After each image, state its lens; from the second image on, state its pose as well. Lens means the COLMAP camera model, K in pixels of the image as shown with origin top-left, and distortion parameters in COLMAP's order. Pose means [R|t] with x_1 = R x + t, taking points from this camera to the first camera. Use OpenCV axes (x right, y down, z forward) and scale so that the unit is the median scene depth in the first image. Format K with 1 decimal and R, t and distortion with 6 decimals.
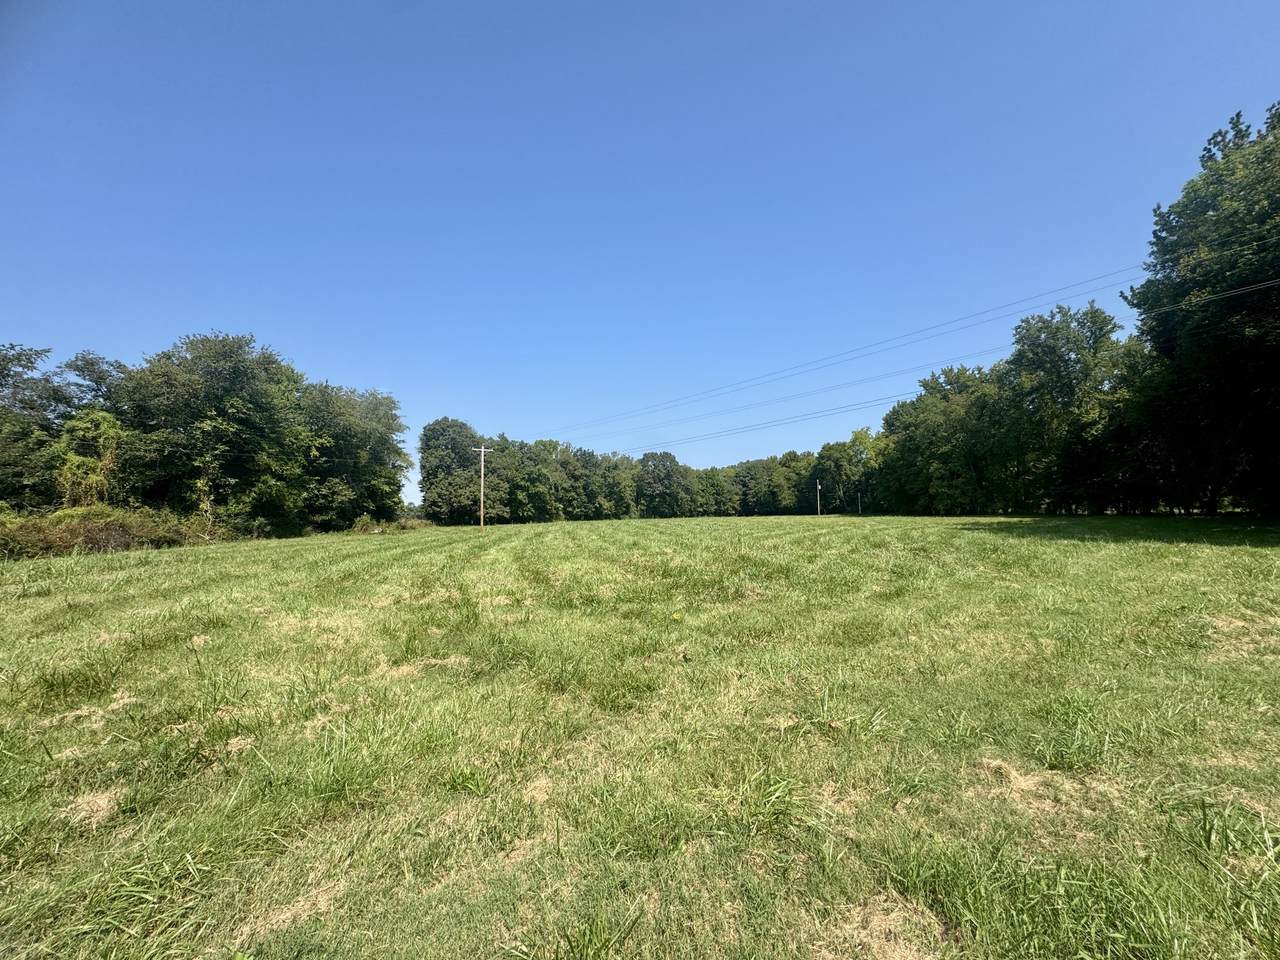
lens RADIAL K [[509.7, 0, 637.4], [0, 509.7, 479.1], [0, 0, 1]] dist [-0.002724, 0.000719]
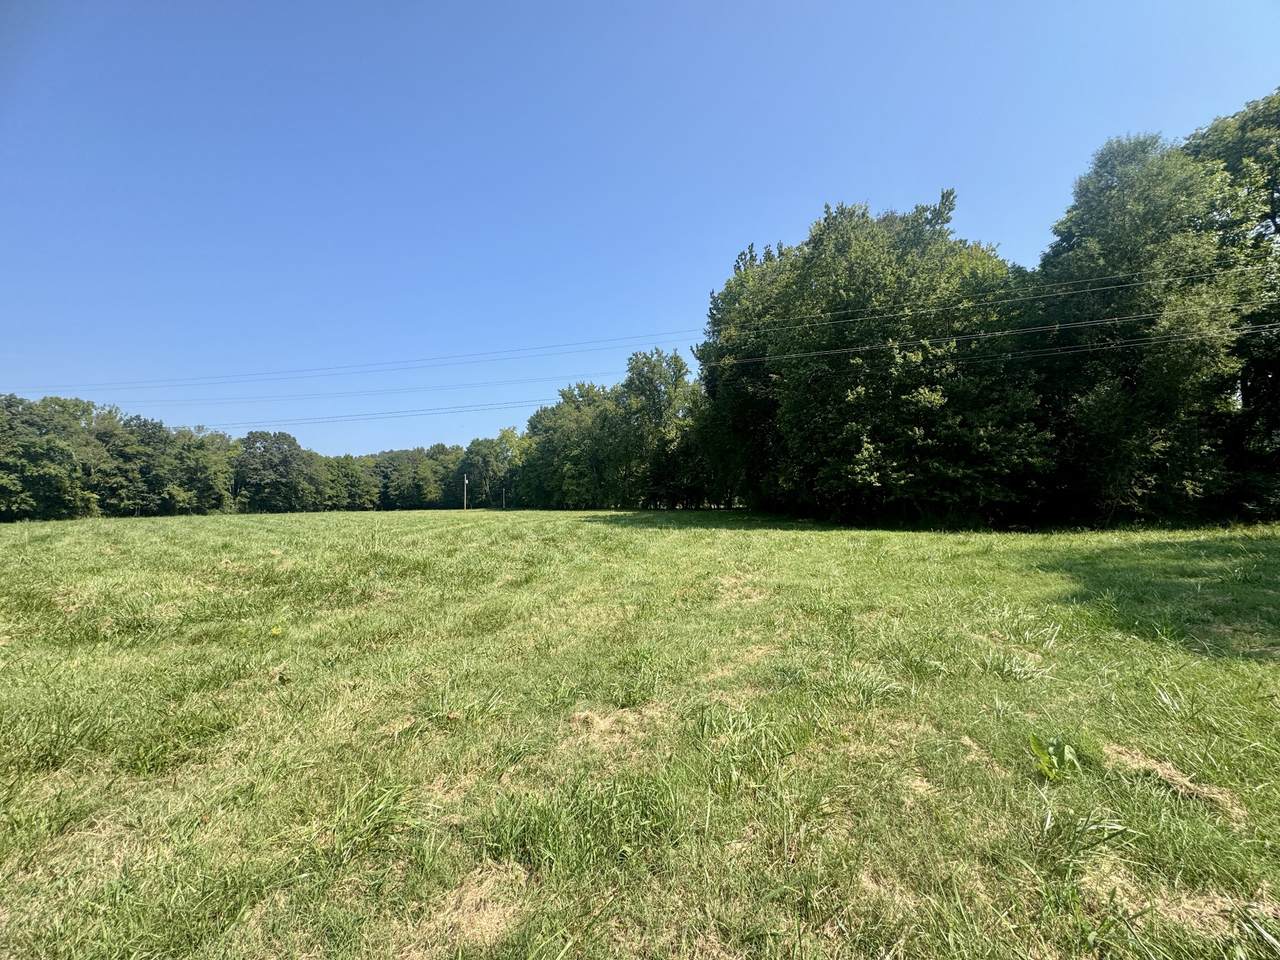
lens RADIAL K [[509.7, 0, 640.1], [0, 509.7, 481.9], [0, 0, 1]] dist [-0.002724, 0.000719]
pose [[0.783169, 0.033382, 0.620912, 0.015550], [-0.043559, 0.999050, 0.001229, 0.001923], [-0.620282, -0.028009, 0.783879, -0.001129]]
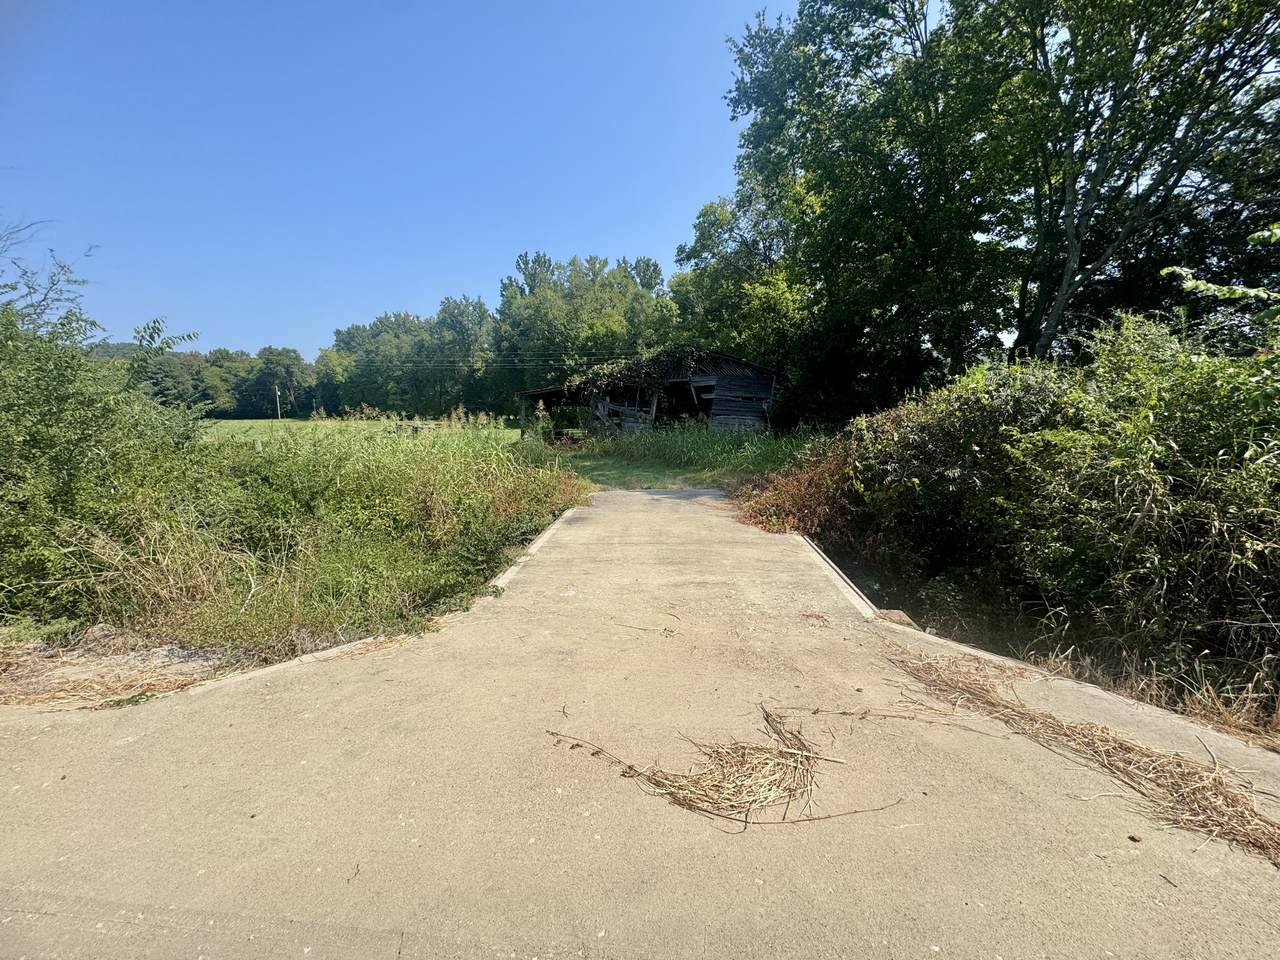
lens RADIAL K [[509.7, 0, 642.8], [0, 509.7, 480.8], [0, 0, 1]] dist [-0.002724, 0.000719]
pose [[0.511094, -0.102542, 0.853386, -2.379945], [-0.061837, 0.985899, 0.155498, -0.213681], [-0.857298, -0.132245, 0.497546, -2.754058]]
